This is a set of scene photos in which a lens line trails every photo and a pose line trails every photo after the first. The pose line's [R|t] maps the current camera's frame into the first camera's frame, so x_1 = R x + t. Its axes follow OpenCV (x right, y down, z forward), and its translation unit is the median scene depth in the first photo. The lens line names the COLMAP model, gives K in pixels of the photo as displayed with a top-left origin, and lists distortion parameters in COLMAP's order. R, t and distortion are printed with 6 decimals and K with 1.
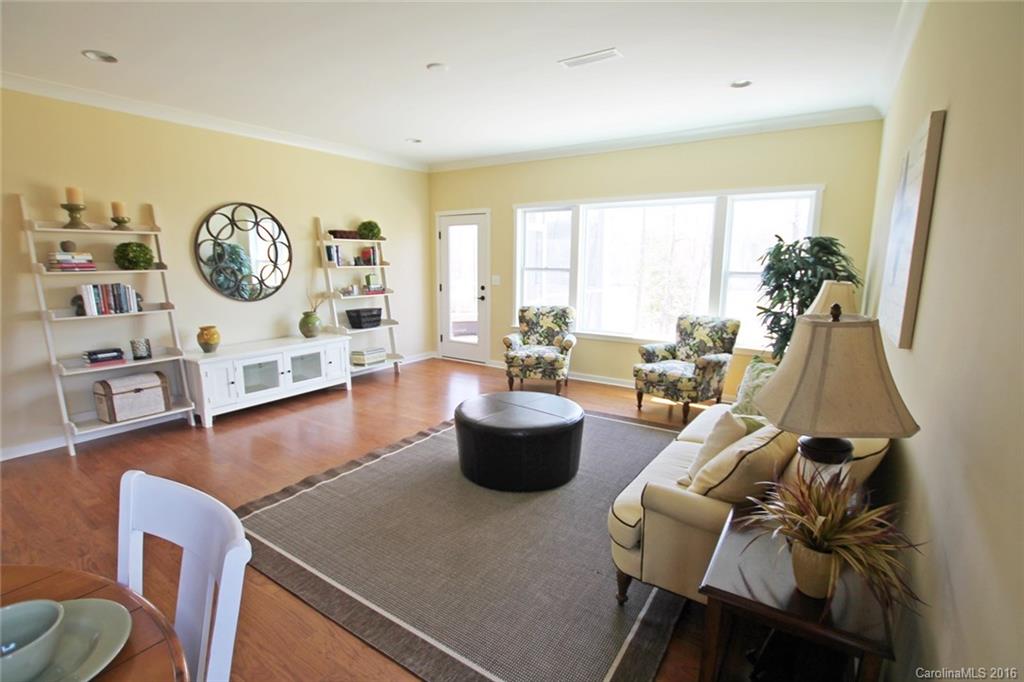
lens RADIAL K [[491.5, 0, 510.3], [0, 491.5, 344.1], [0, 0, 1]] dist [-0.002020, -0.000191]
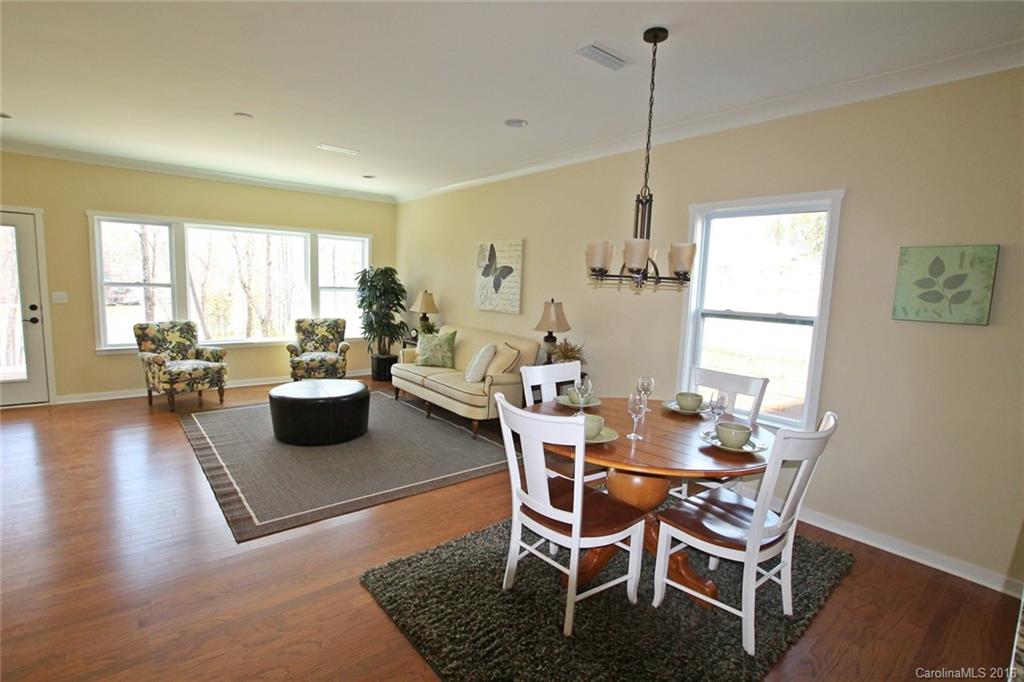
lens RADIAL K [[491.5, 0, 510.3], [0, 491.5, 344.1], [0, 0, 1]] dist [-0.002020, -0.000191]
pose [[0.305089, -0.116137, 0.945216, -0.729972], [0.134248, 0.987870, 0.078046, -0.019042], [-0.942814, 0.103082, 0.316979, 0.045521]]
